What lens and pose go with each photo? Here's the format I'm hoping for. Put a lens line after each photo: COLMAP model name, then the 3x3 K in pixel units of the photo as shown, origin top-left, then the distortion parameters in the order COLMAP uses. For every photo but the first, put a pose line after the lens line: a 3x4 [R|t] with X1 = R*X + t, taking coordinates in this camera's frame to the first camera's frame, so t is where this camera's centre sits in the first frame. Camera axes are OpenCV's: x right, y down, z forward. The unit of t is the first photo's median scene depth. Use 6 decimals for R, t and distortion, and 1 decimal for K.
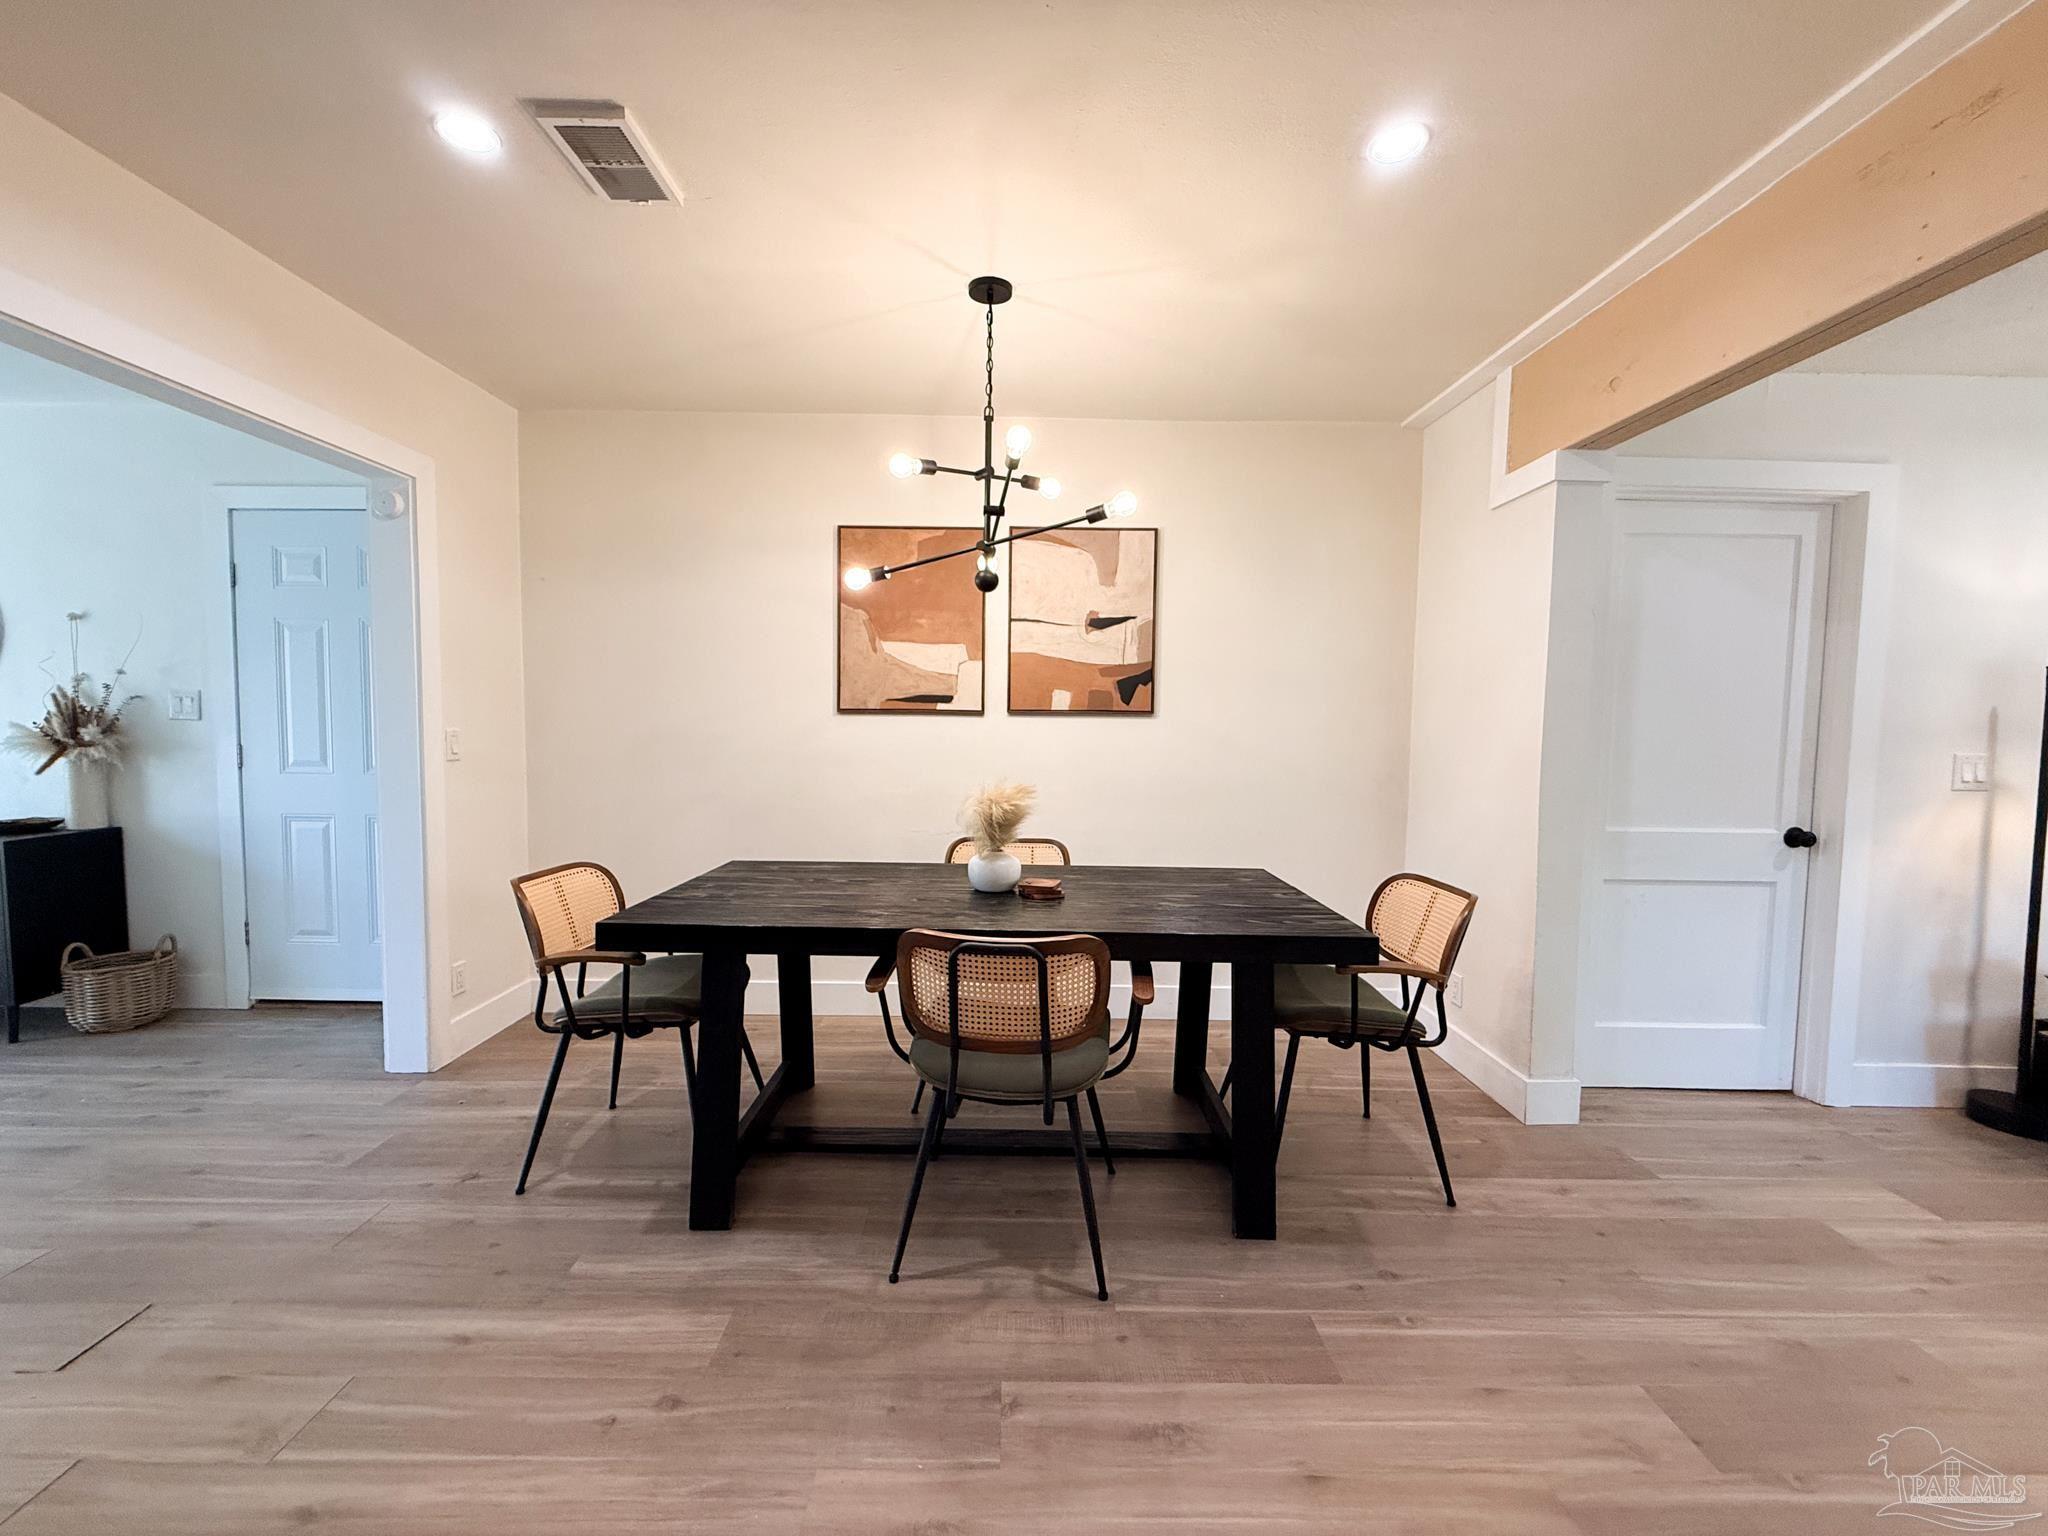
lens RADIAL K [[812.8, 0, 1018.0], [0, 812.8, 770.8], [0, 0, 1]] dist [0.001572, -0.000276]
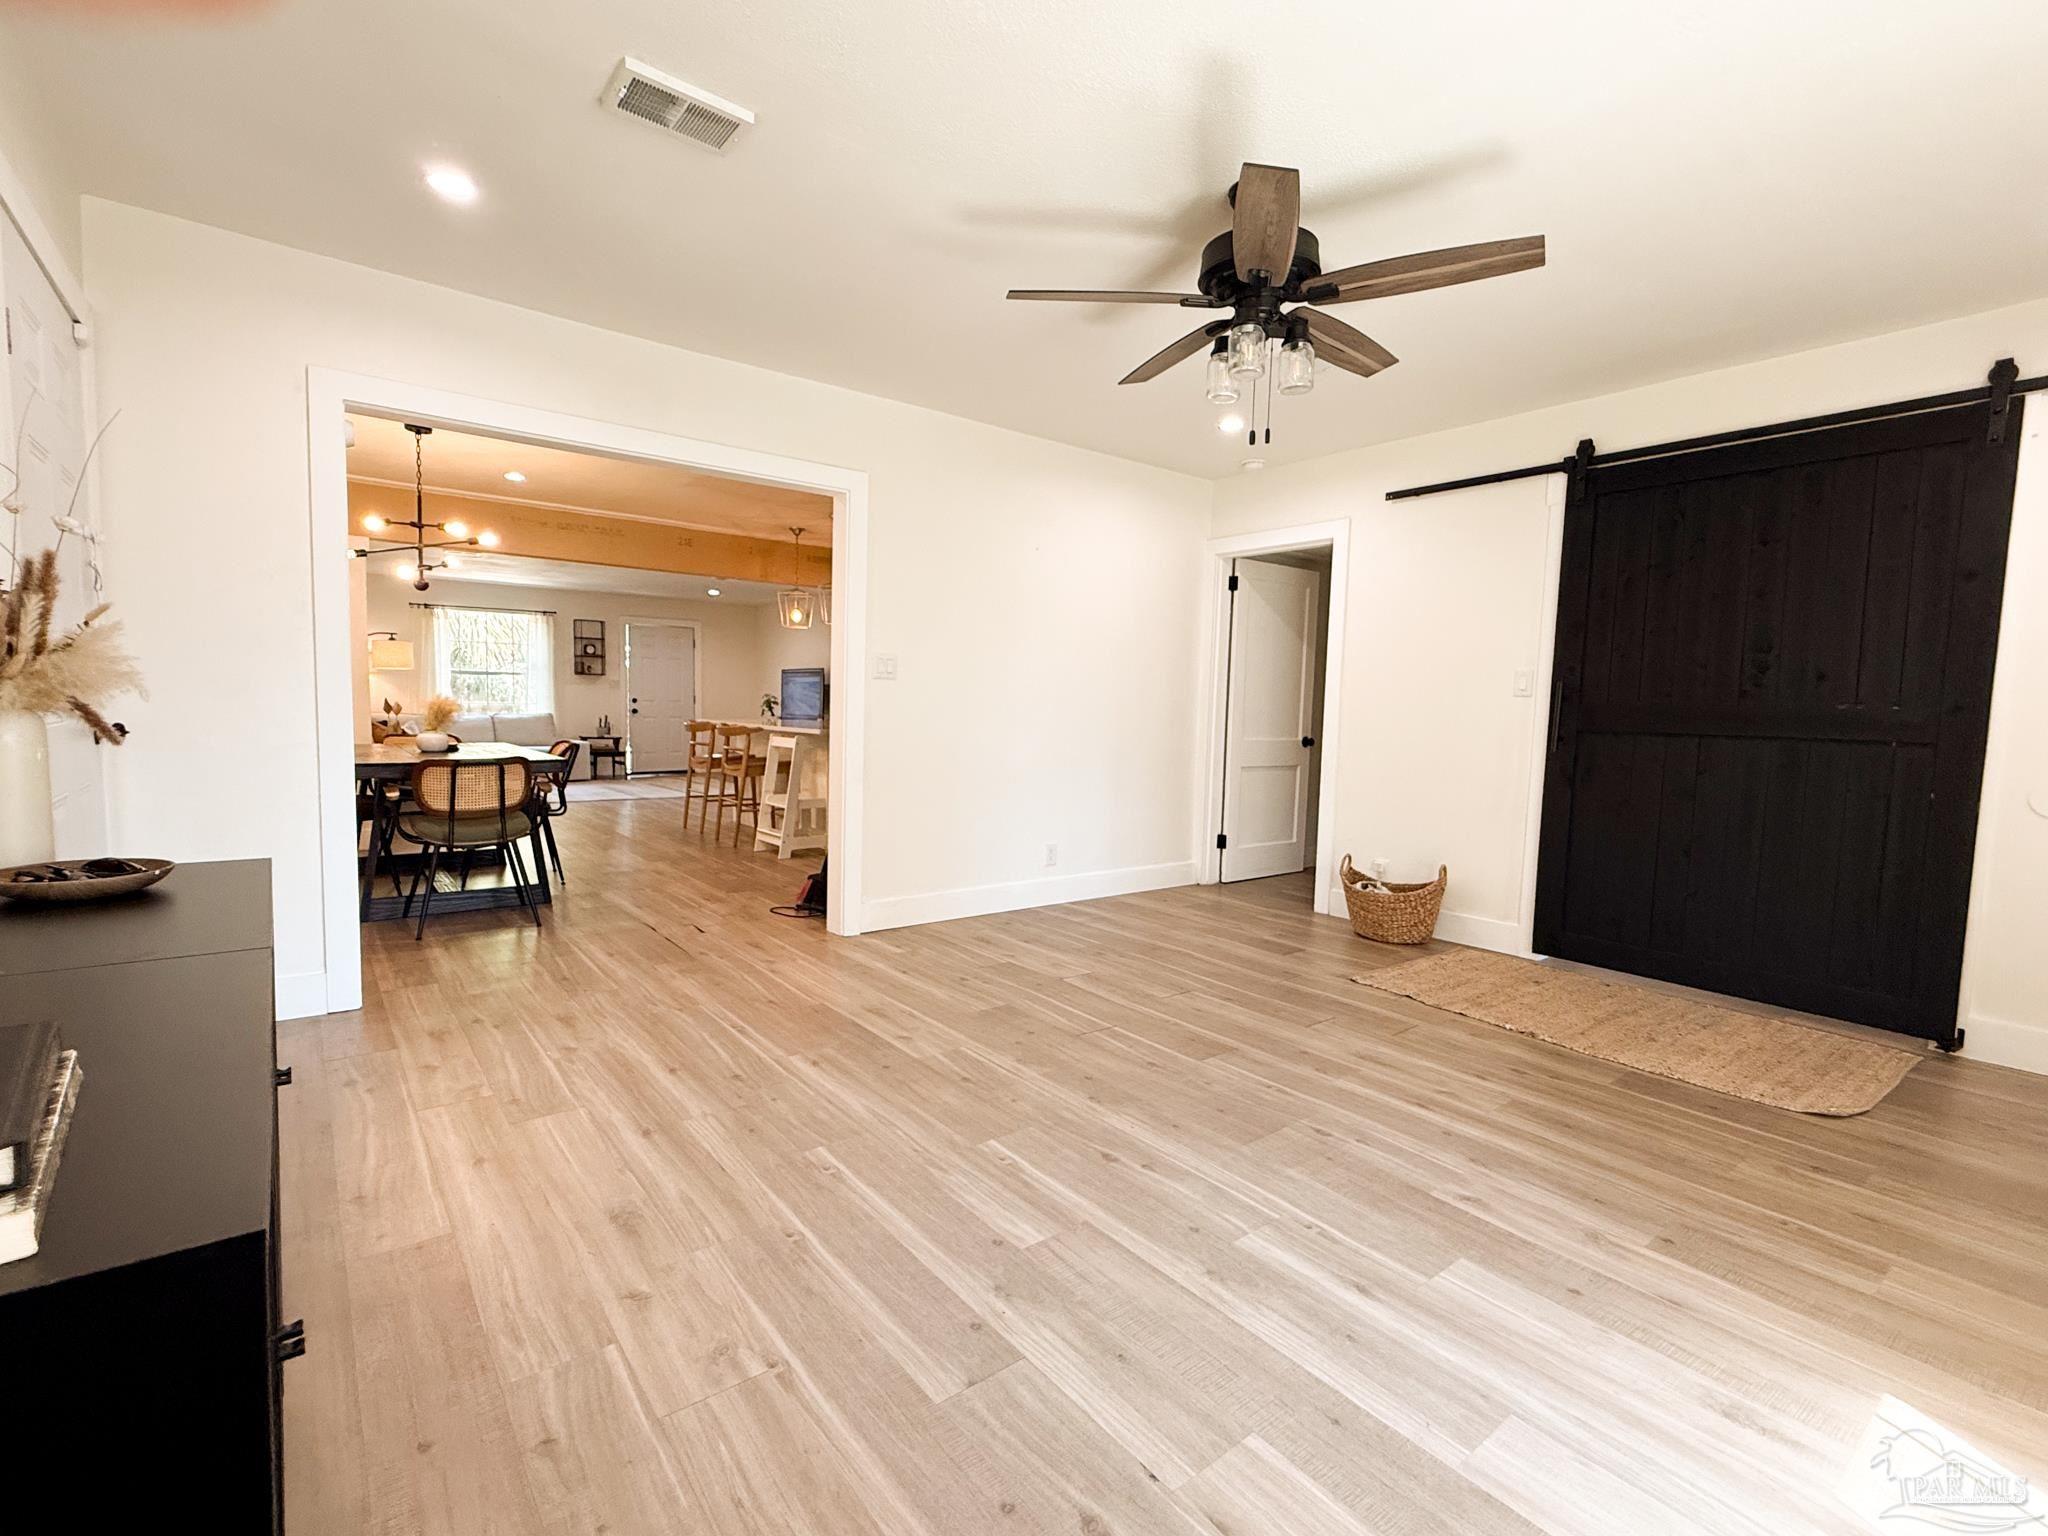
lens RADIAL K [[928.8, 0, 1024.0], [0, 928.8, 768.0], [0, 0, 1]] dist [0.000367, -0.000374]
pose [[-0.613029, -0.083221, 0.785665, -1.810639], [0.009707, 0.993568, 0.112817, -0.032973], [-0.790000, 0.076786, -0.608279, 0.872060]]
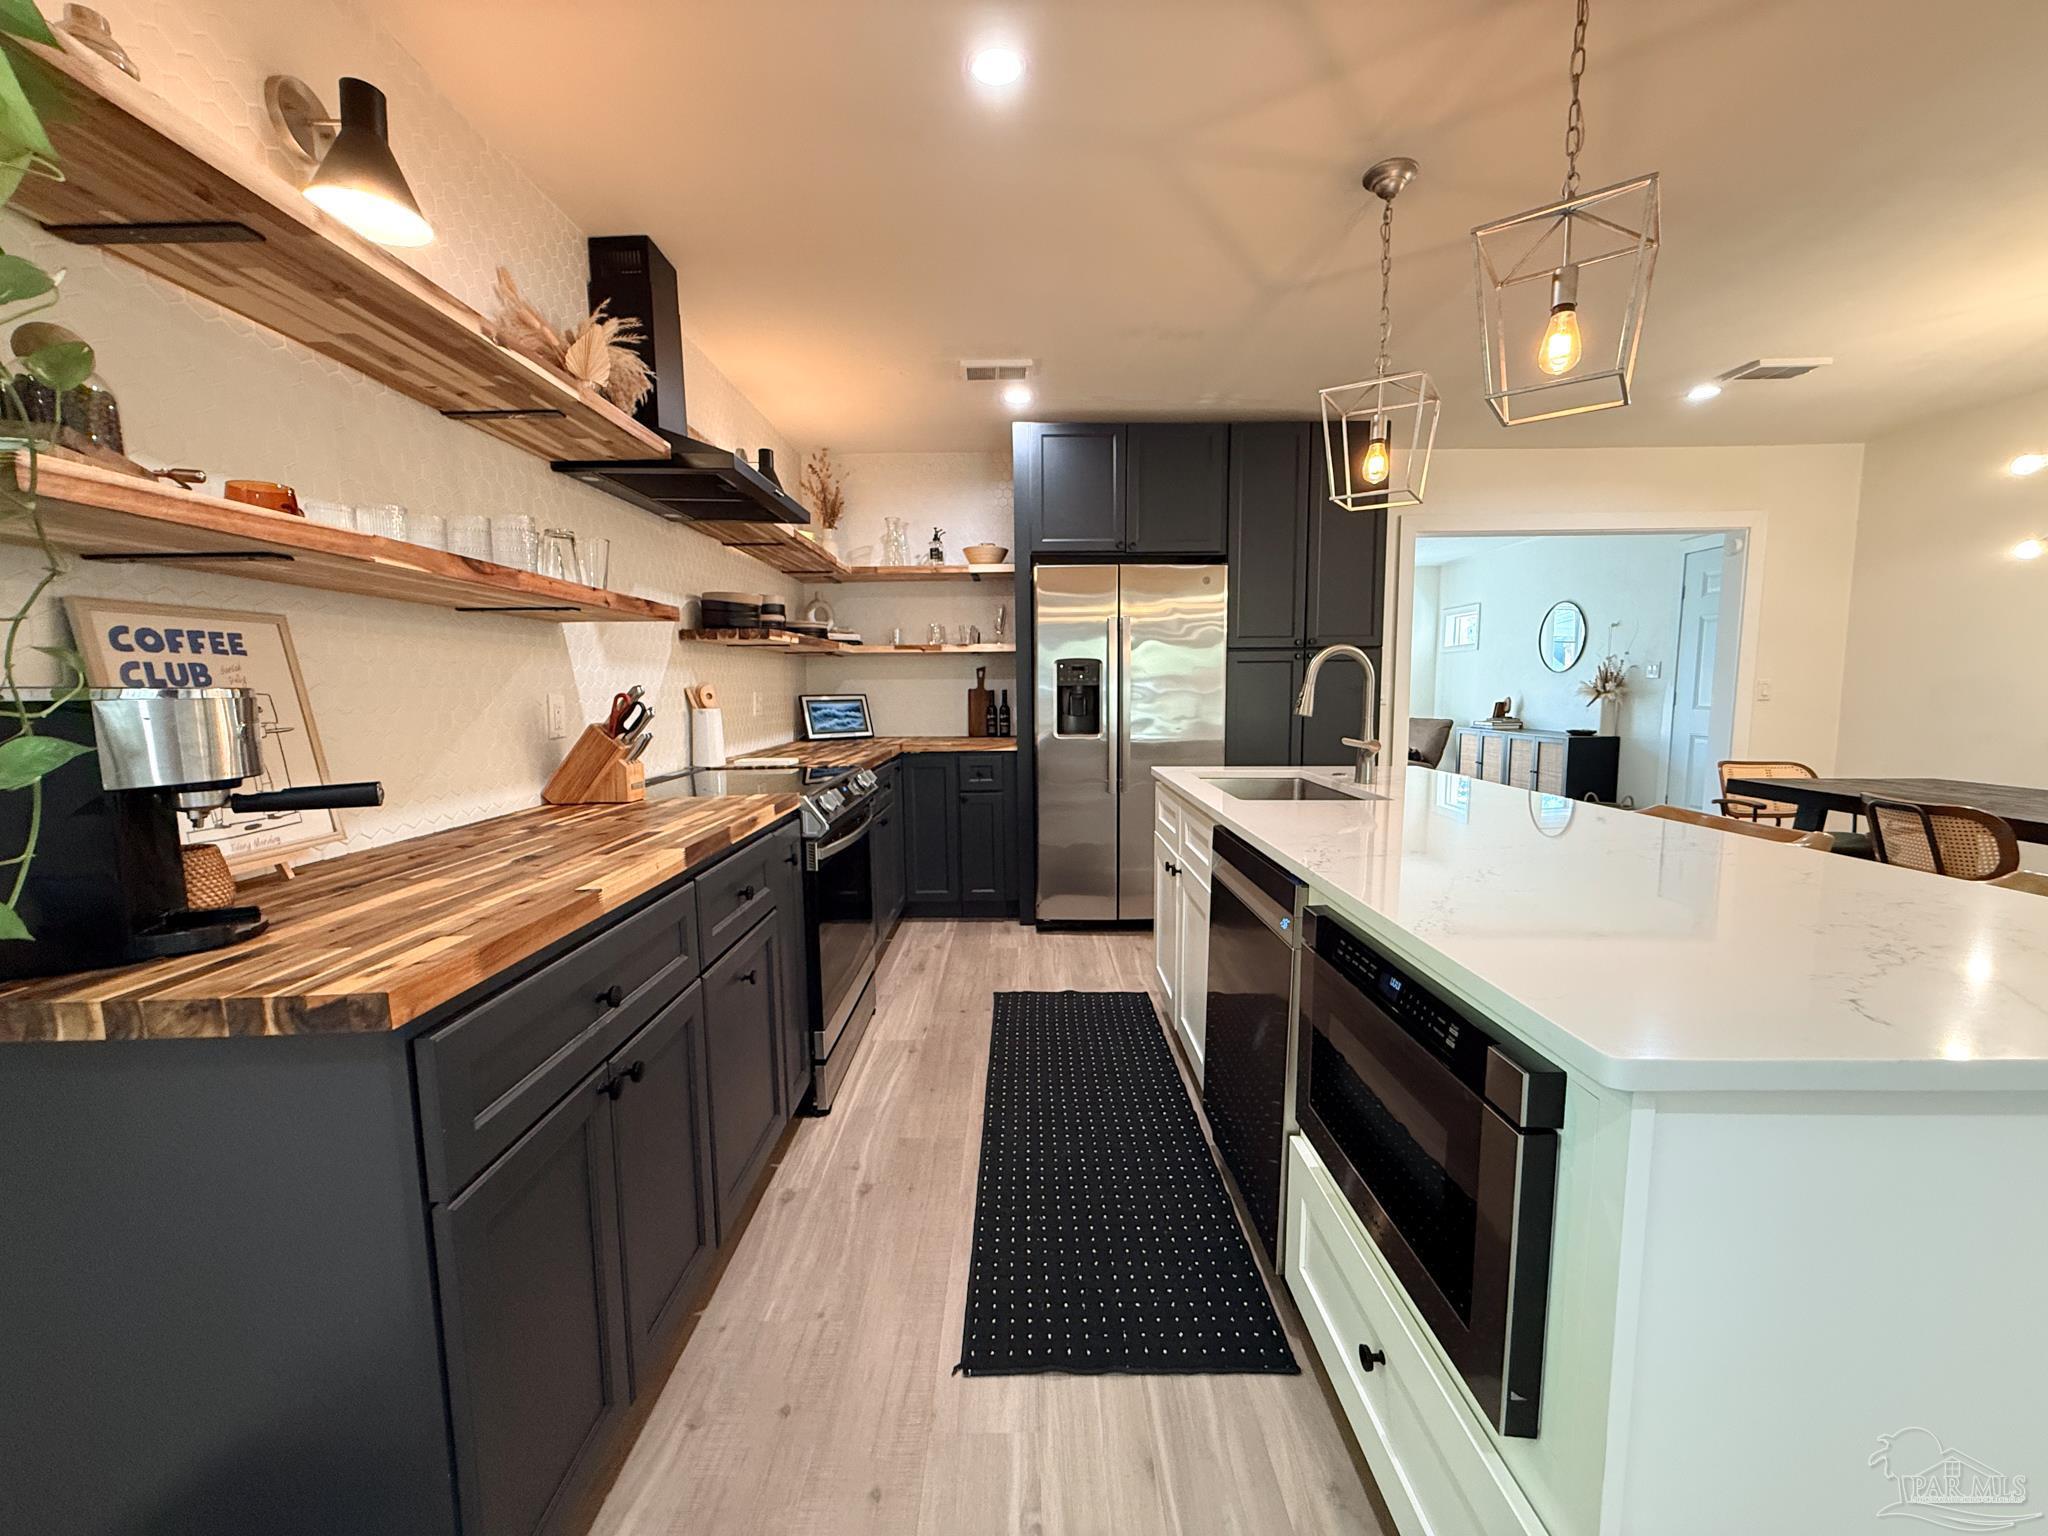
lens RADIAL K [[812.8, 0, 1018.0], [0, 812.8, 770.8], [0, 0, 1]] dist [0.001572, -0.000276]
pose [[-0.013372, 0.092347, -0.995637, 0.789989], [-0.045785, 0.994625, 0.092868, 0.037119], [0.998862, 0.046827, -0.009072, -0.362761]]
